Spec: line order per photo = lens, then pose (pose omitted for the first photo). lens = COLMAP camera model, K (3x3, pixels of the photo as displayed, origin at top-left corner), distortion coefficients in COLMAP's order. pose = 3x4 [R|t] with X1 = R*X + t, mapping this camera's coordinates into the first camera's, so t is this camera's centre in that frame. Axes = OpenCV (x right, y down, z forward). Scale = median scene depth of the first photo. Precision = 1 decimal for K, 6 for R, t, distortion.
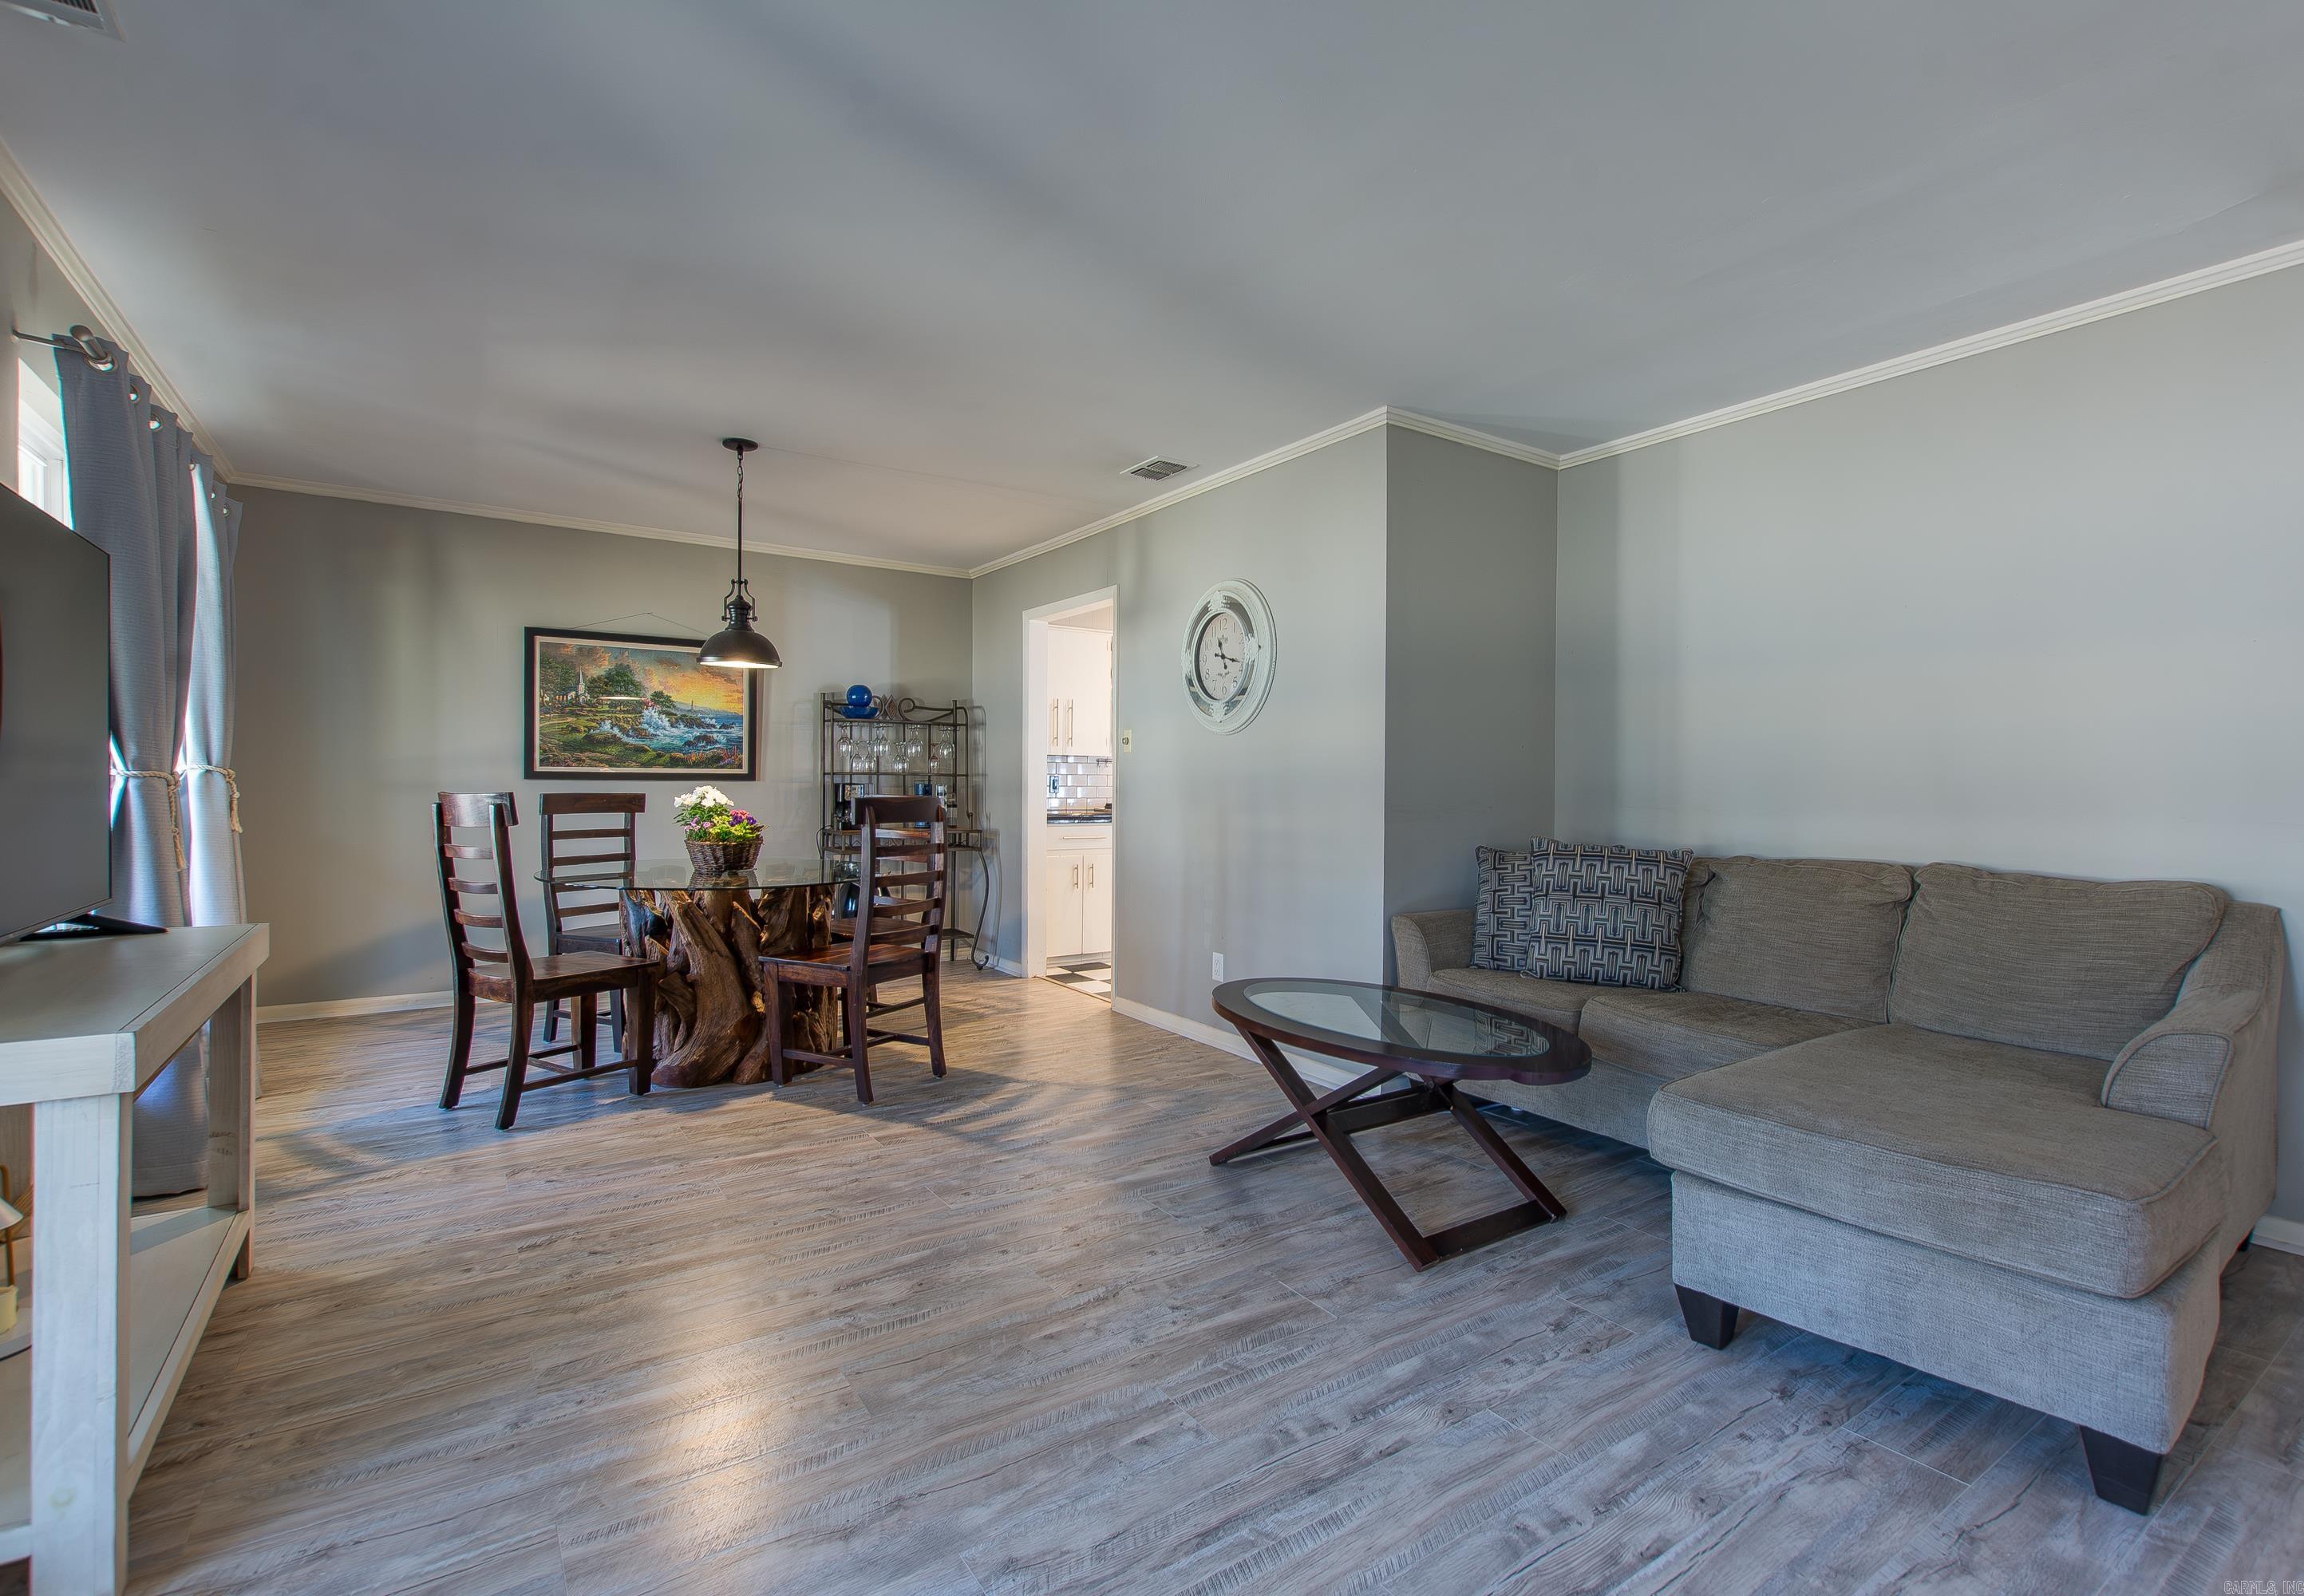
lens RADIAL K [[1059.8, 0, 1203.8], [0, 1059.8, 795.6], [0, 0, 1]] dist [0.012702, -0.007387]
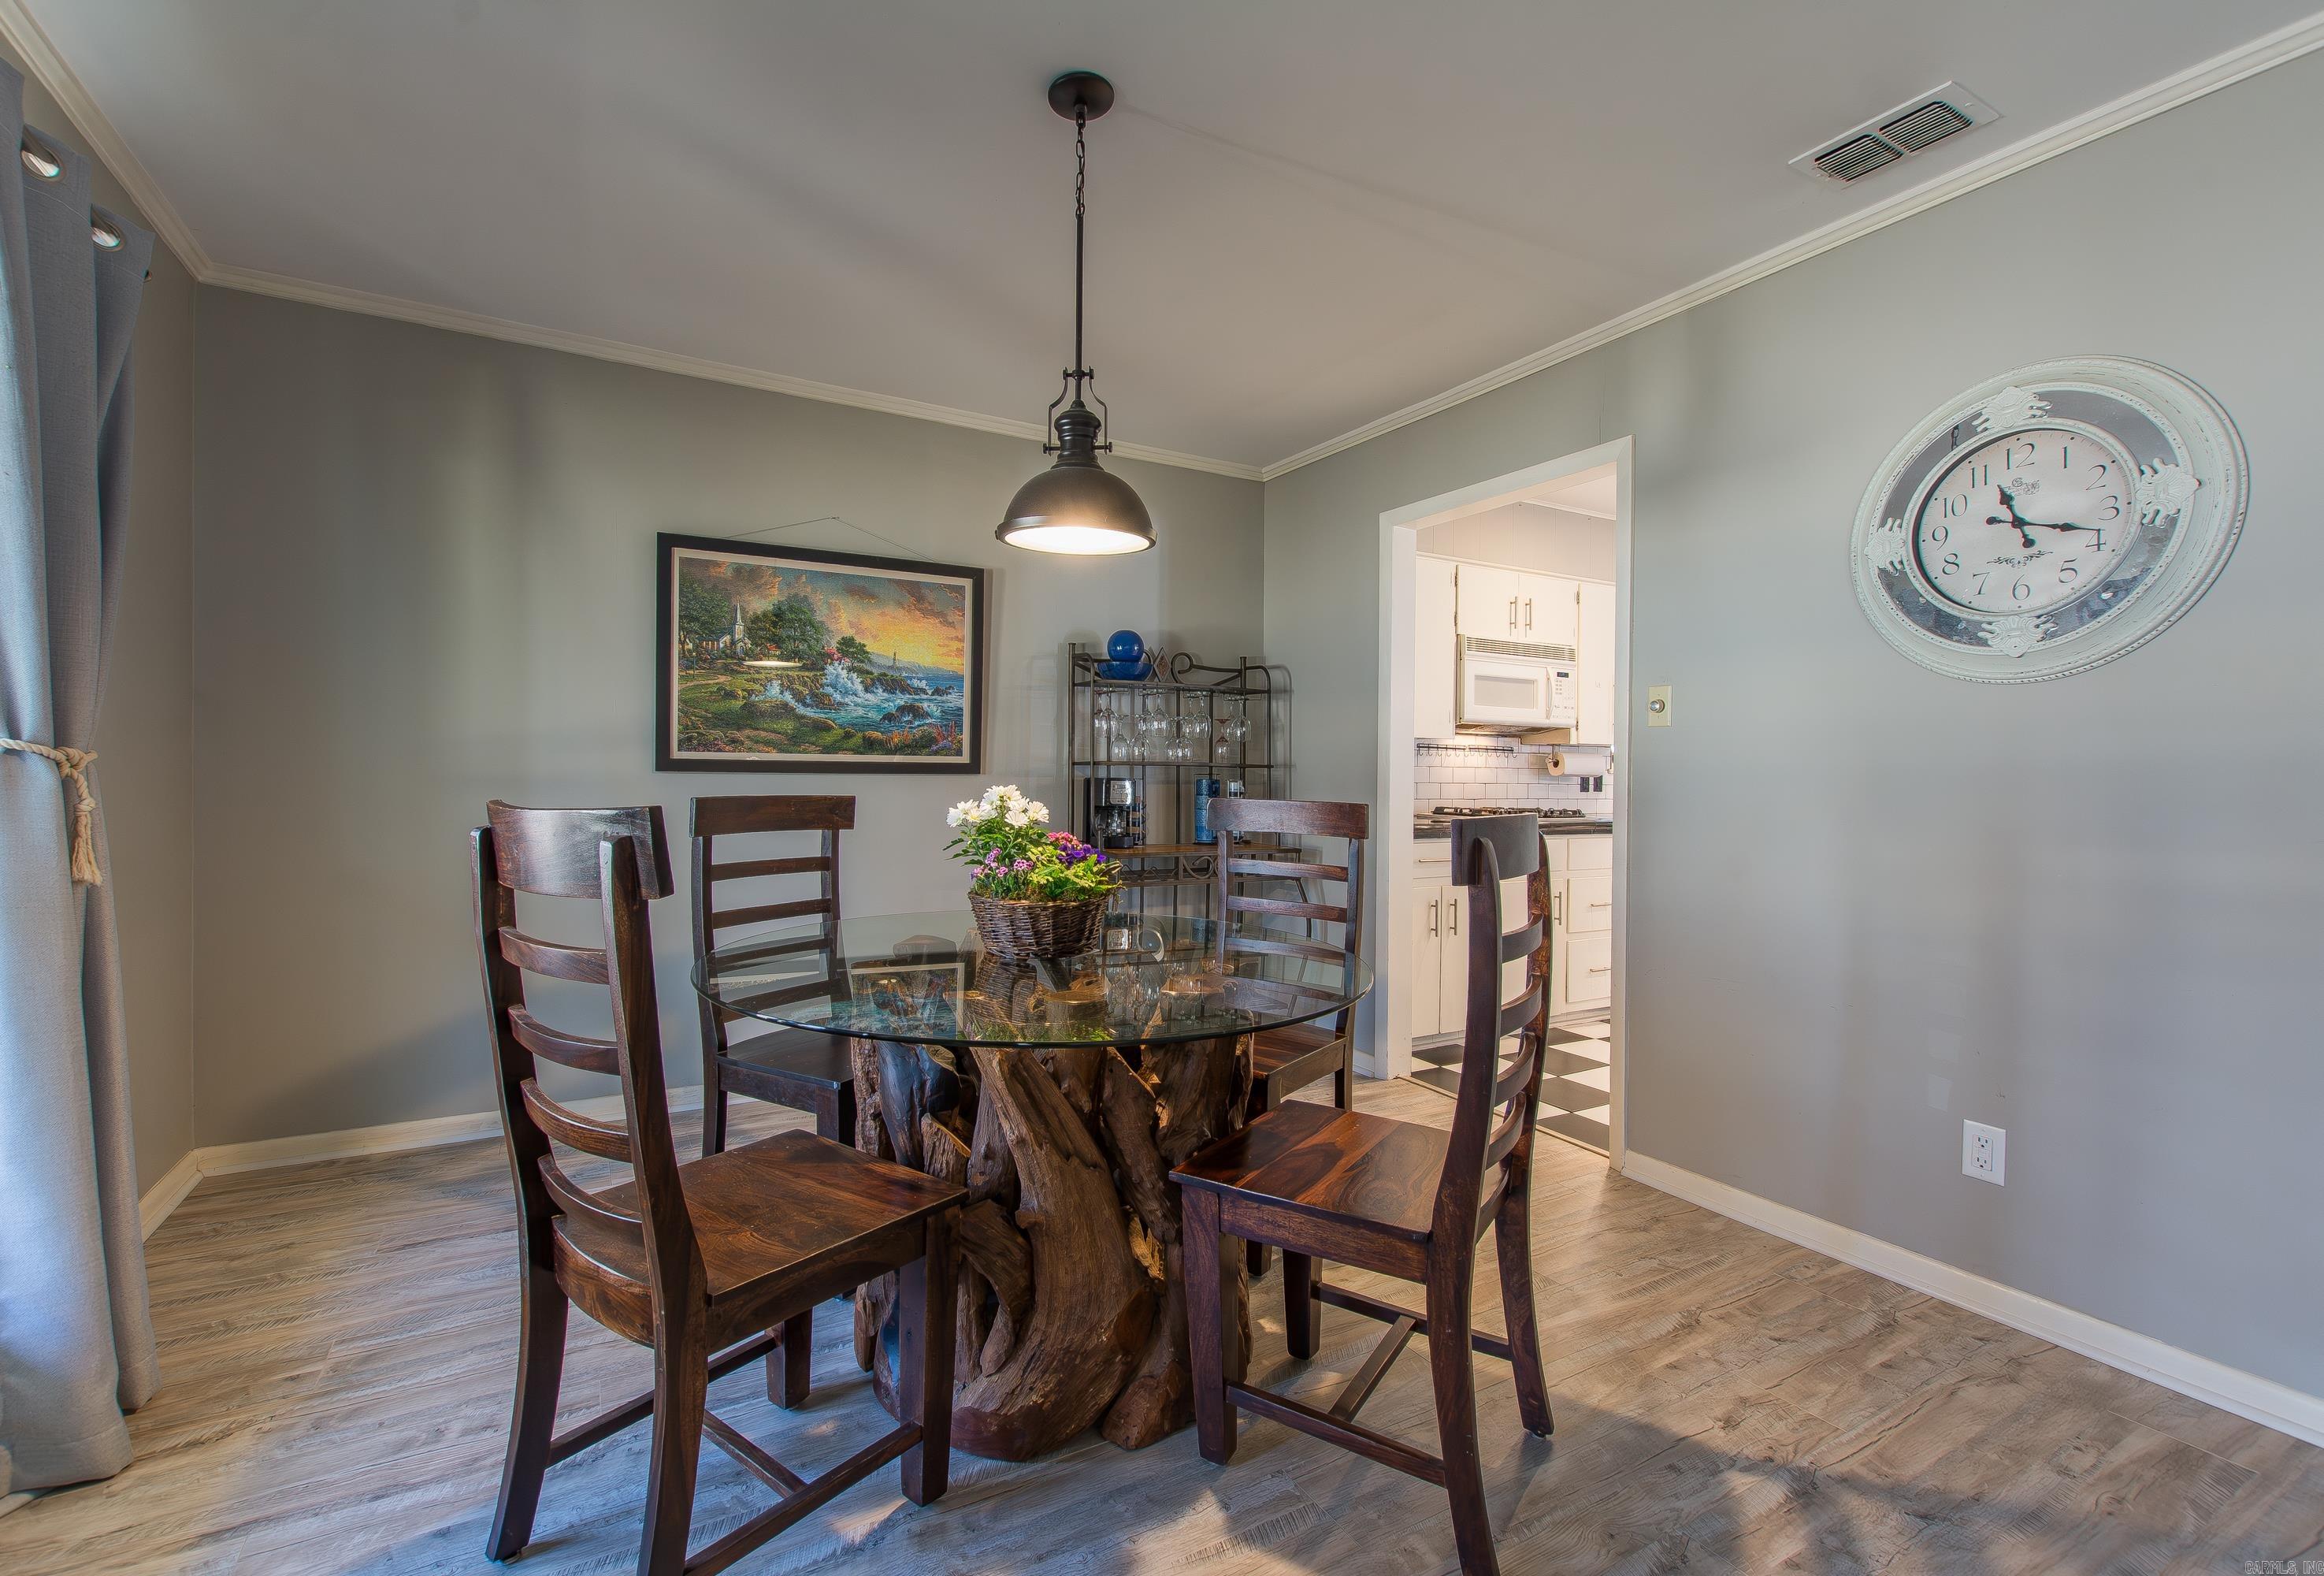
lens RADIAL K [[1034.3, 0, 1162.0], [0, 1034.3, 788.0], [0, 0, 1]] dist [-0.002073, -0.000053]
pose [[0.995124, 0.003409, -0.098568, -0.356812], [-0.003457, 0.999994, -0.000317, -0.007908], [0.098566, 0.000657, 0.995130, 0.534744]]
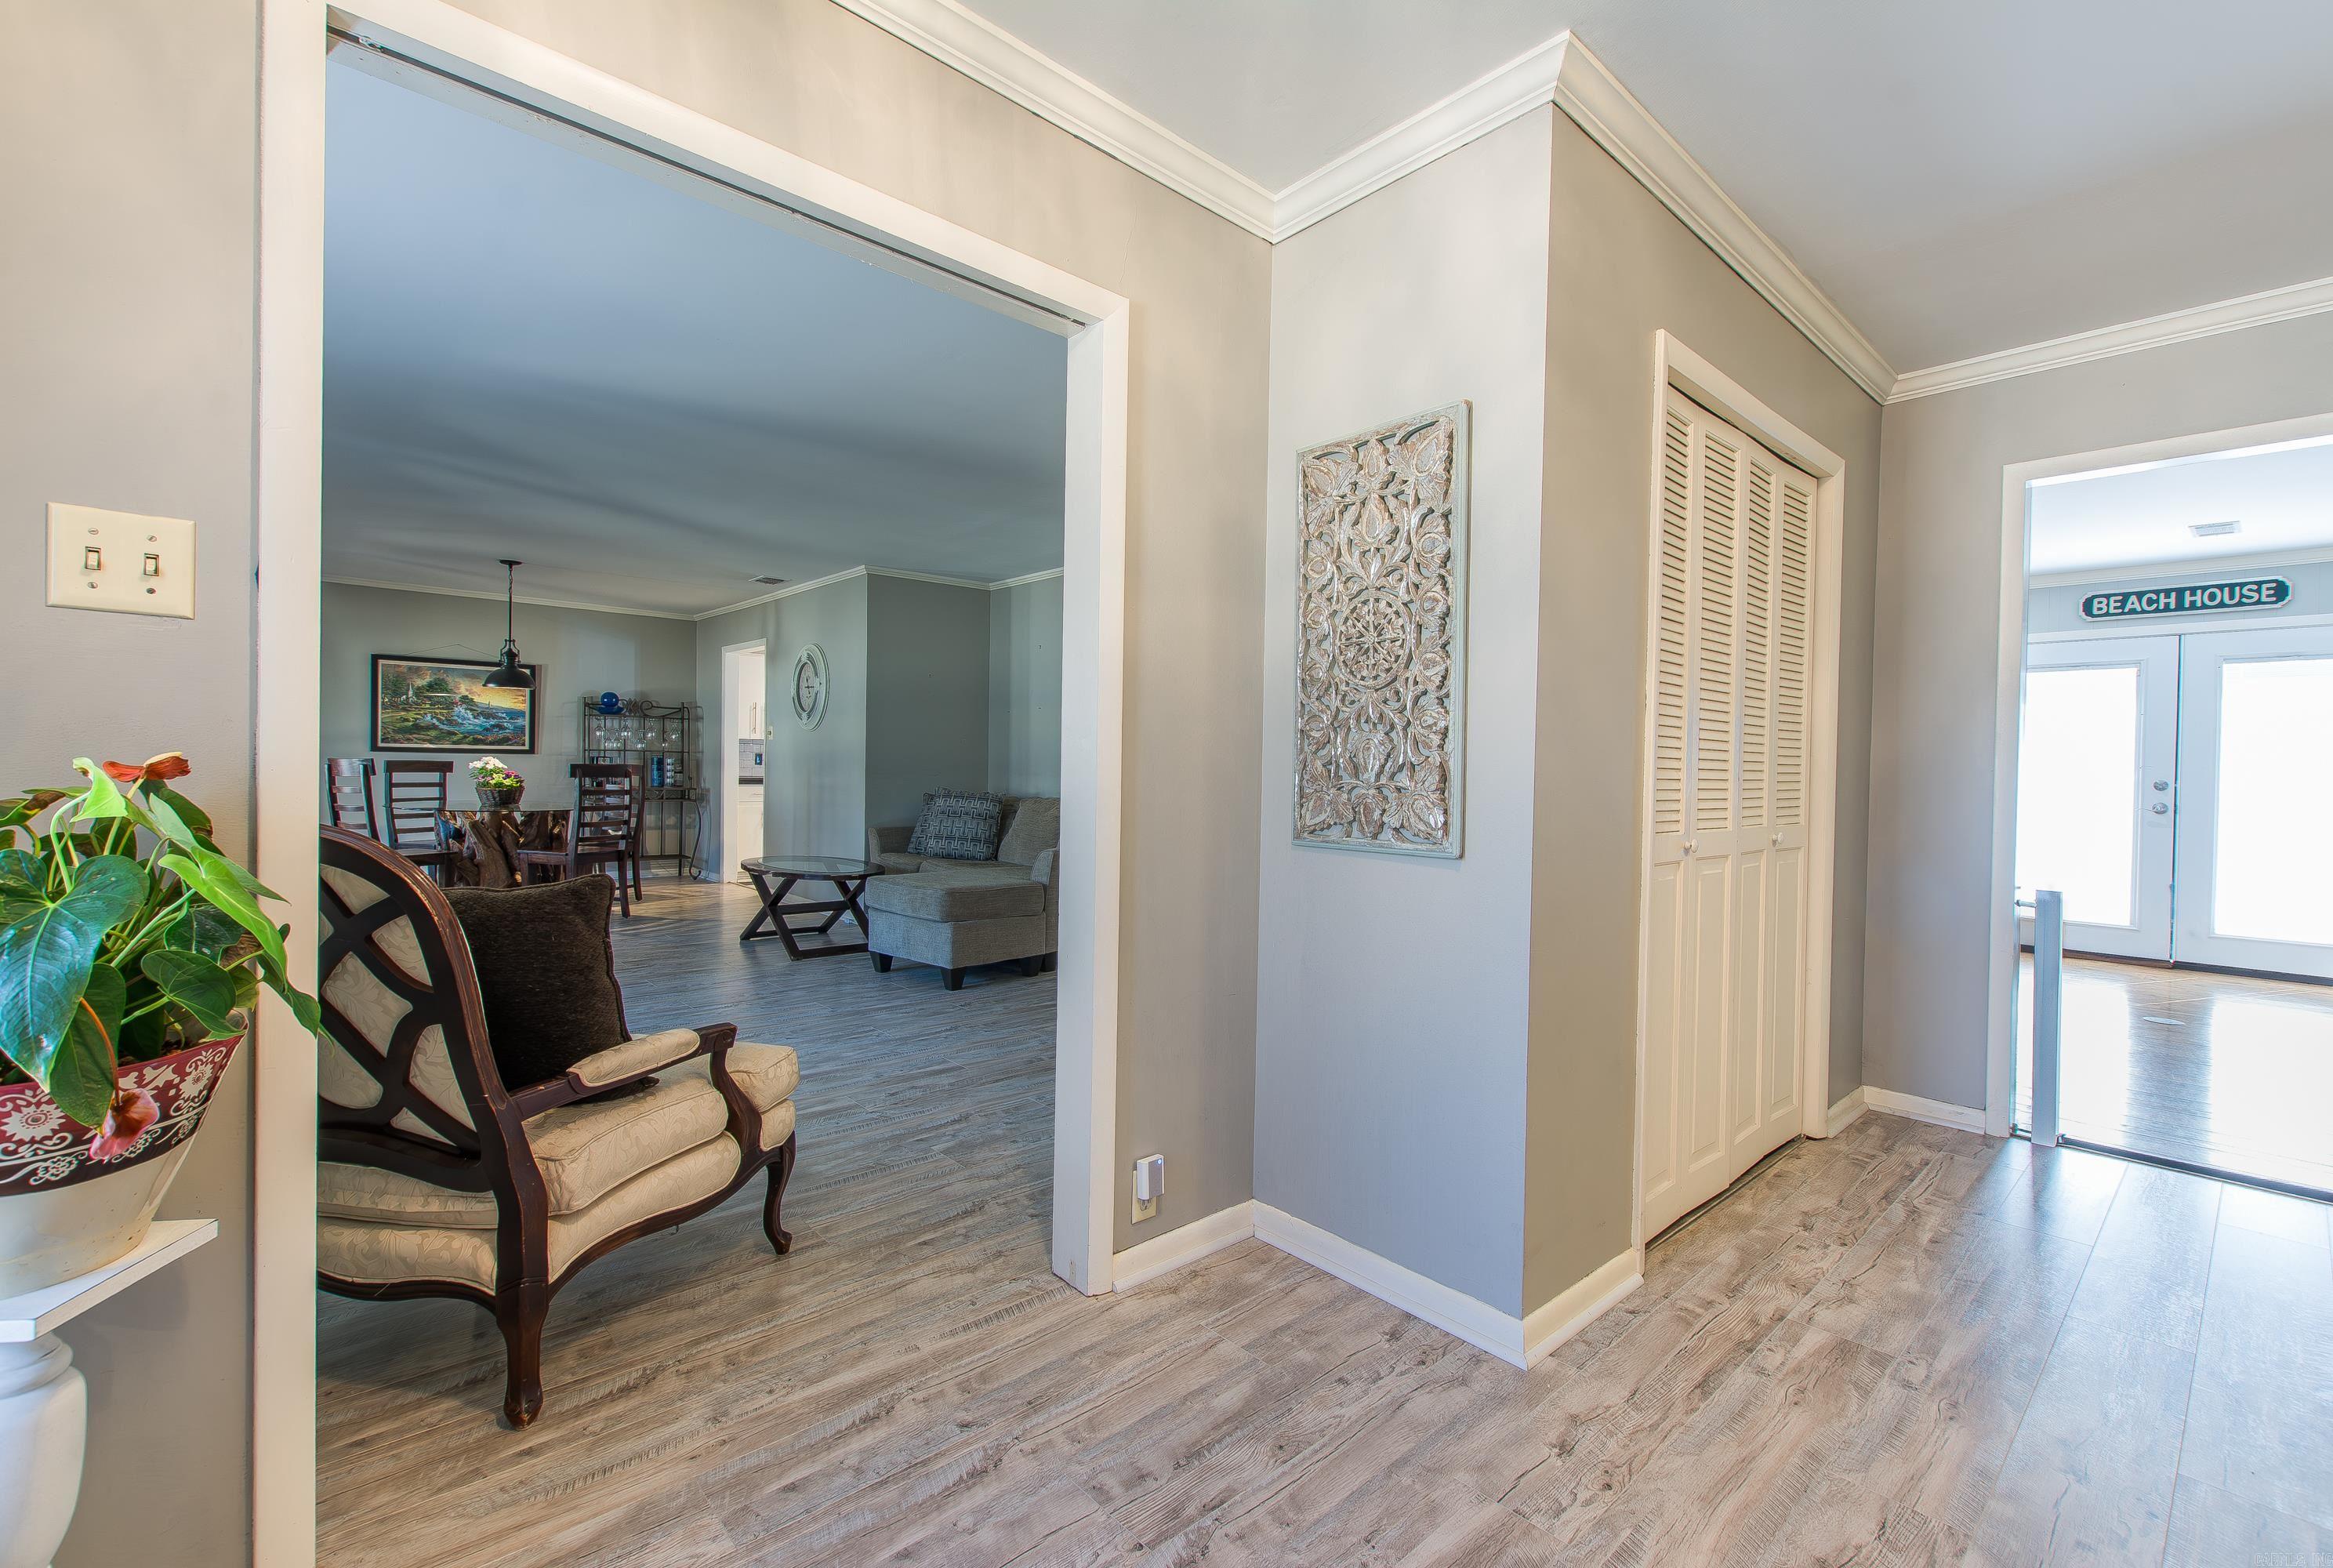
lens RADIAL K [[1009.7, 0, 1176.8], [0, 1009.7, 782.2], [0, 0, 1]] dist [0.016958, -0.000238]
pose [[0.992950, 0.008666, 0.118217, 0.469850], [-0.009561, 0.999930, 0.007007, 0.010746], [-0.118148, -0.008088, 0.992963, -0.817900]]
